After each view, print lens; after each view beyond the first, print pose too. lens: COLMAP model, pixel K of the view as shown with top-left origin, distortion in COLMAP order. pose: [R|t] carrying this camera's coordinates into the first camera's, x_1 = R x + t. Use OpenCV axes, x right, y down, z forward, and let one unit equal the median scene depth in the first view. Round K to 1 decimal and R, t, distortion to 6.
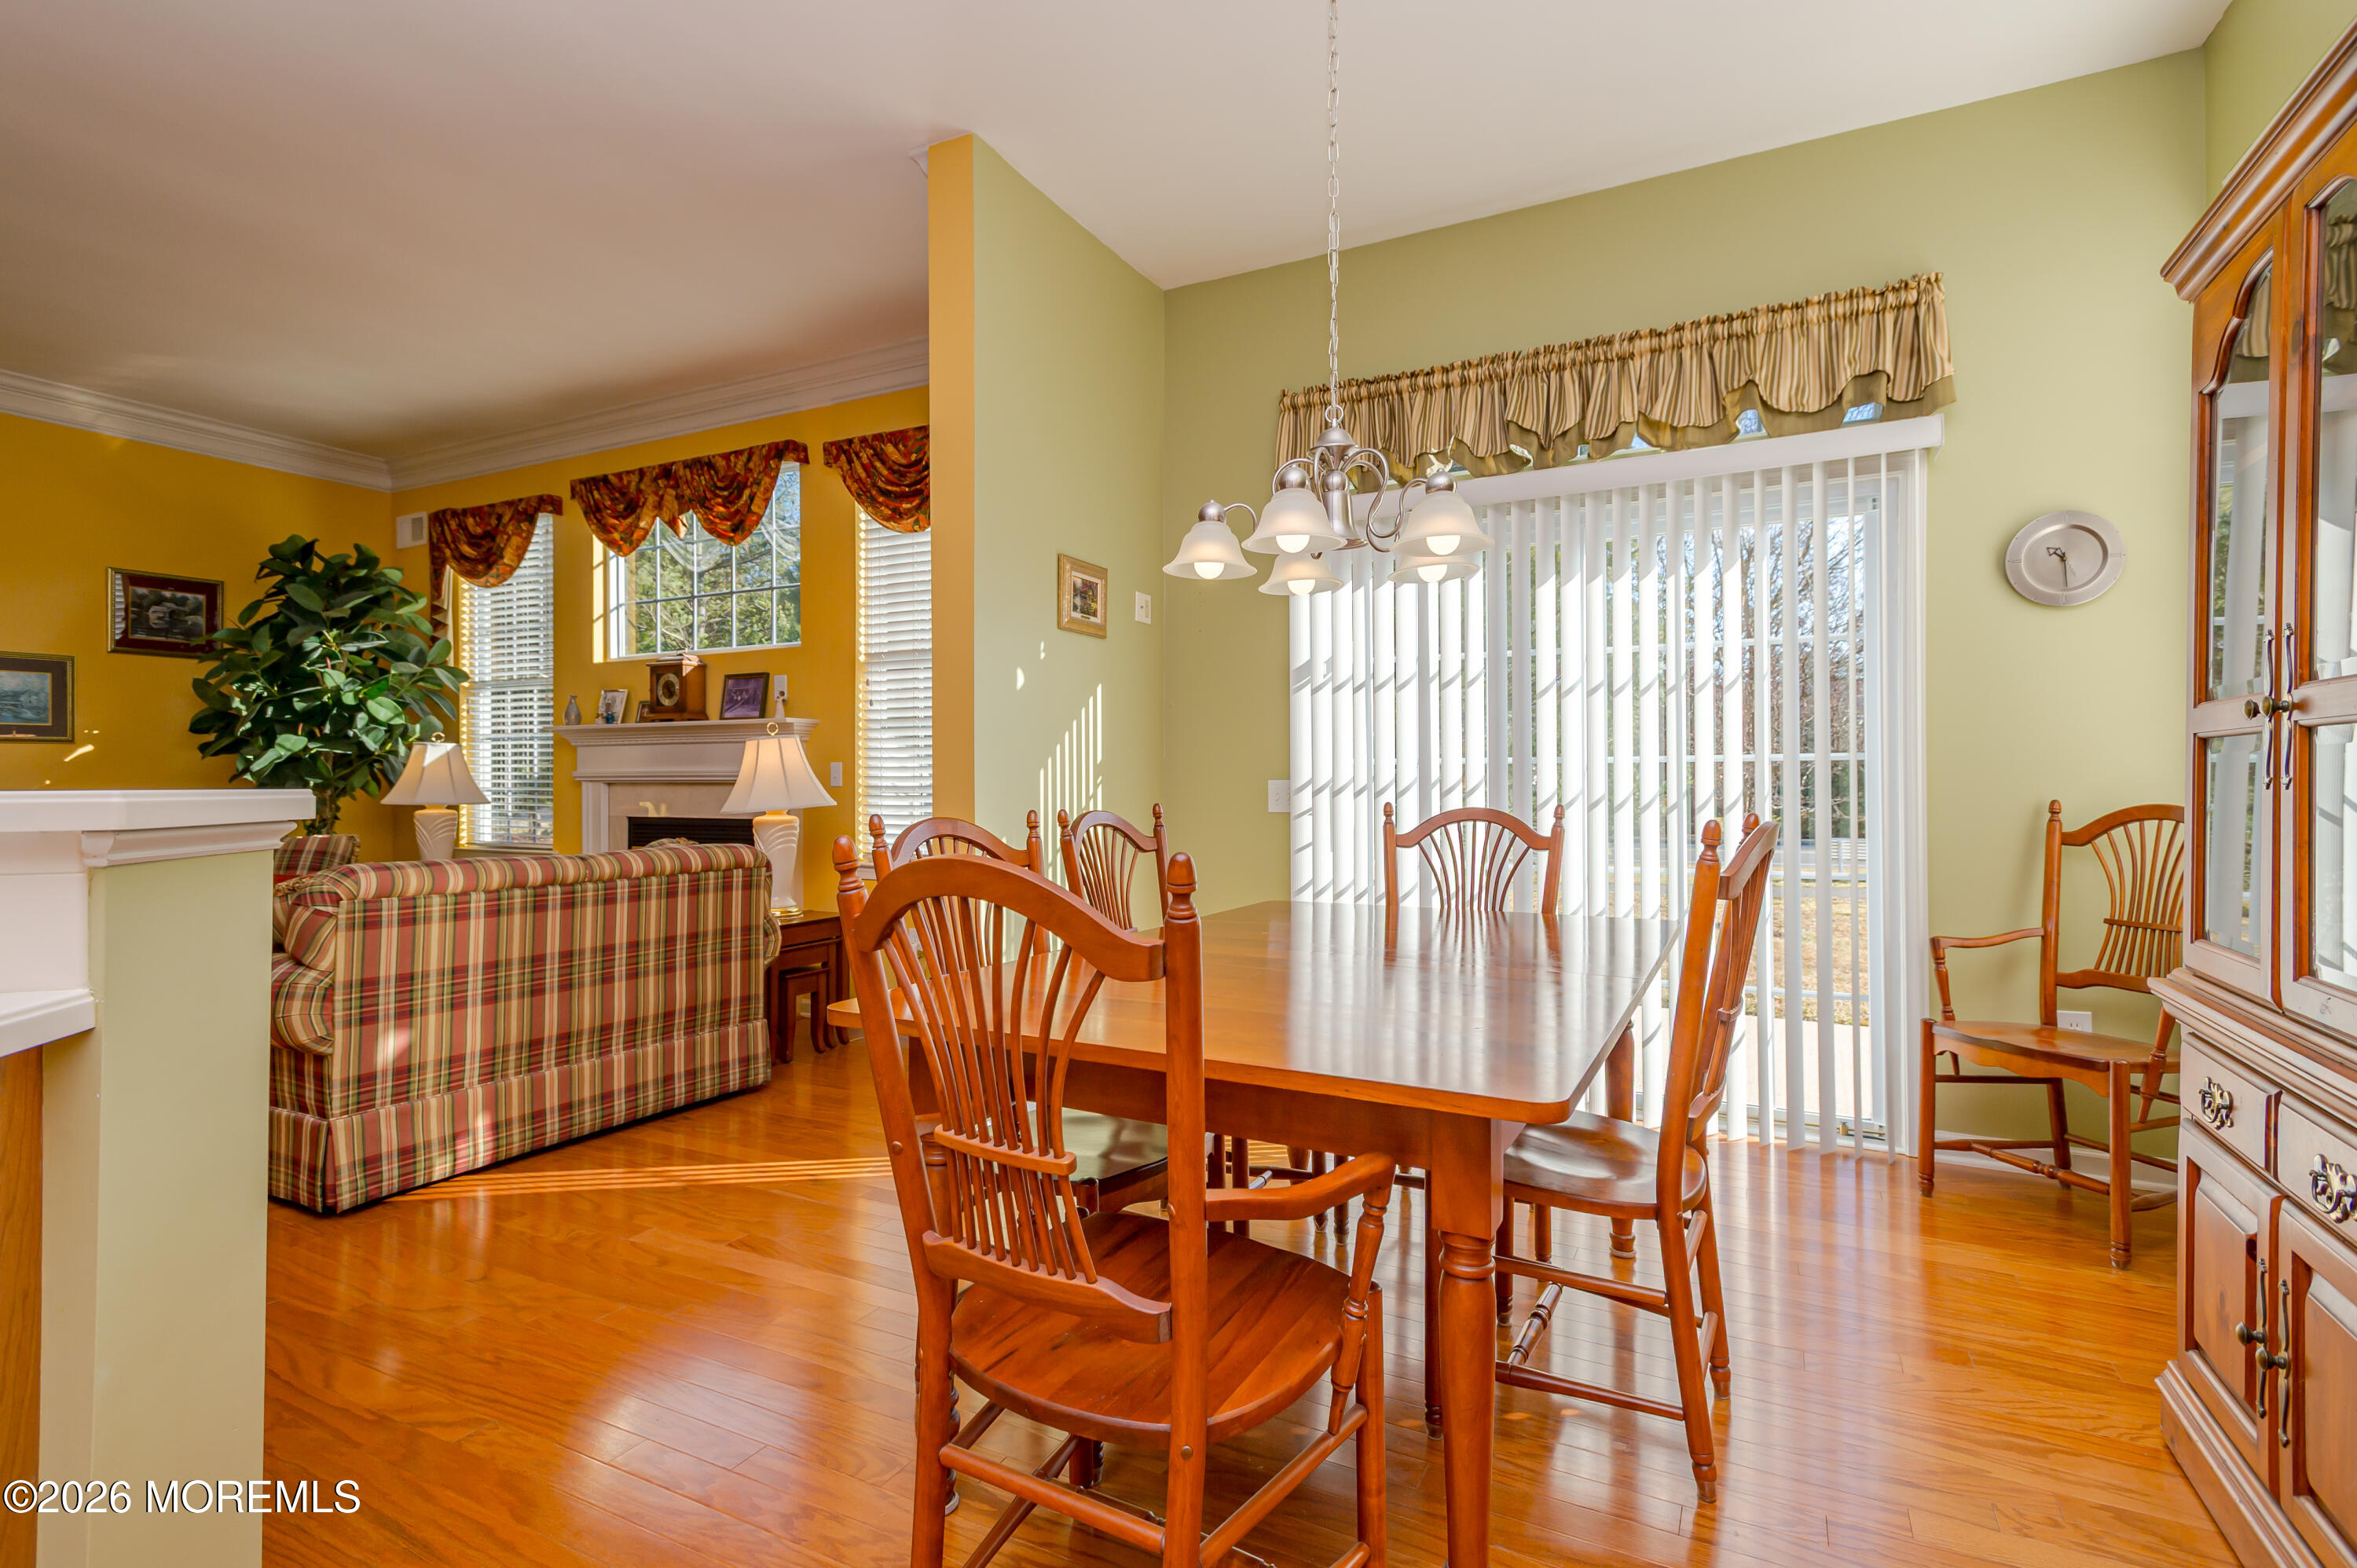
lens RADIAL K [[1097.7, 0, 1176.4], [0, 1097.7, 769.2], [0, 0, 1]] dist [0.013454, -0.005714]
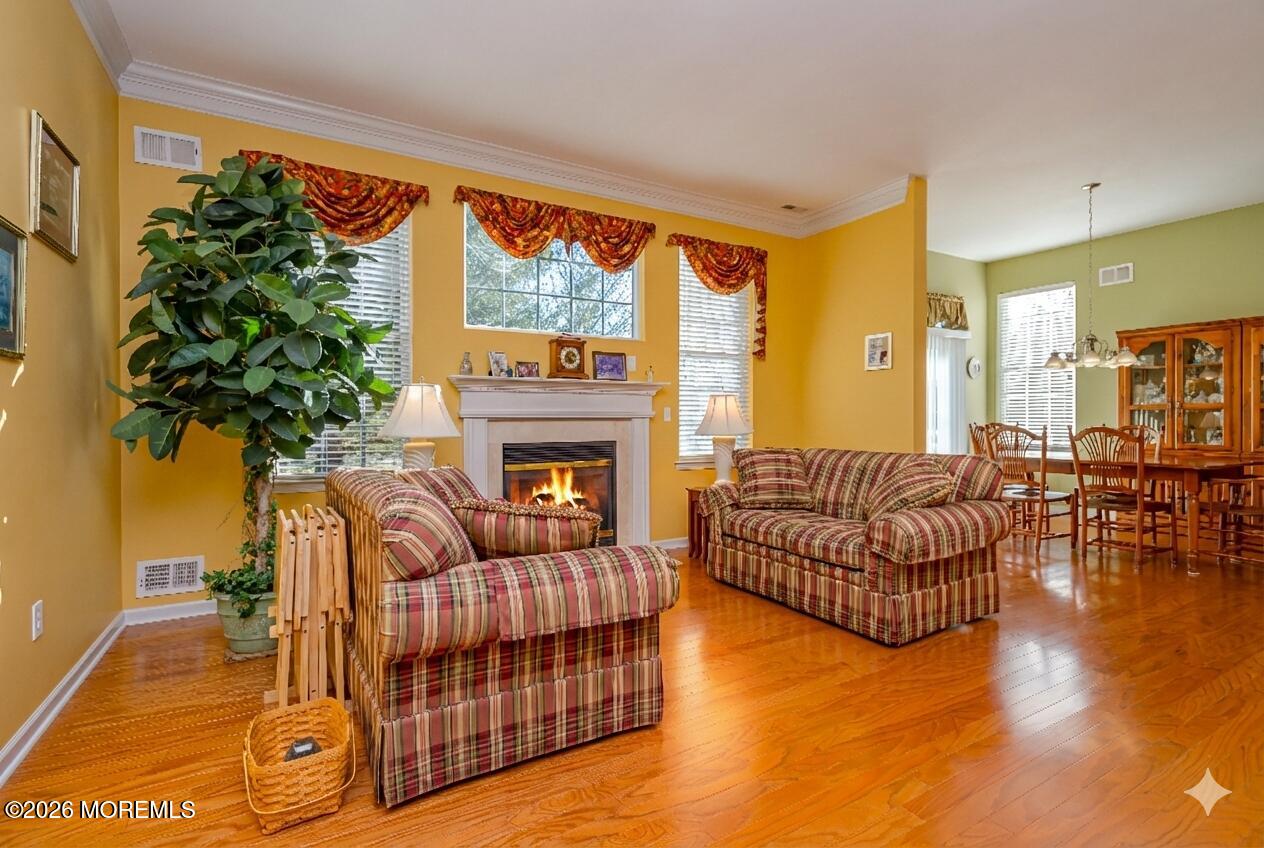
lens RADIAL K [[593.9, 0, 636.8], [0, 593.9, 416.8], [0, 0, 1]] dist [0.005201, 0.000086]
pose [[0.540261, 0.003190, 0.841491, -1.098259], [-0.005891, 0.999983, -0.000009, 0.008380], [-0.841477, -0.004953, 0.540271, 0.480229]]
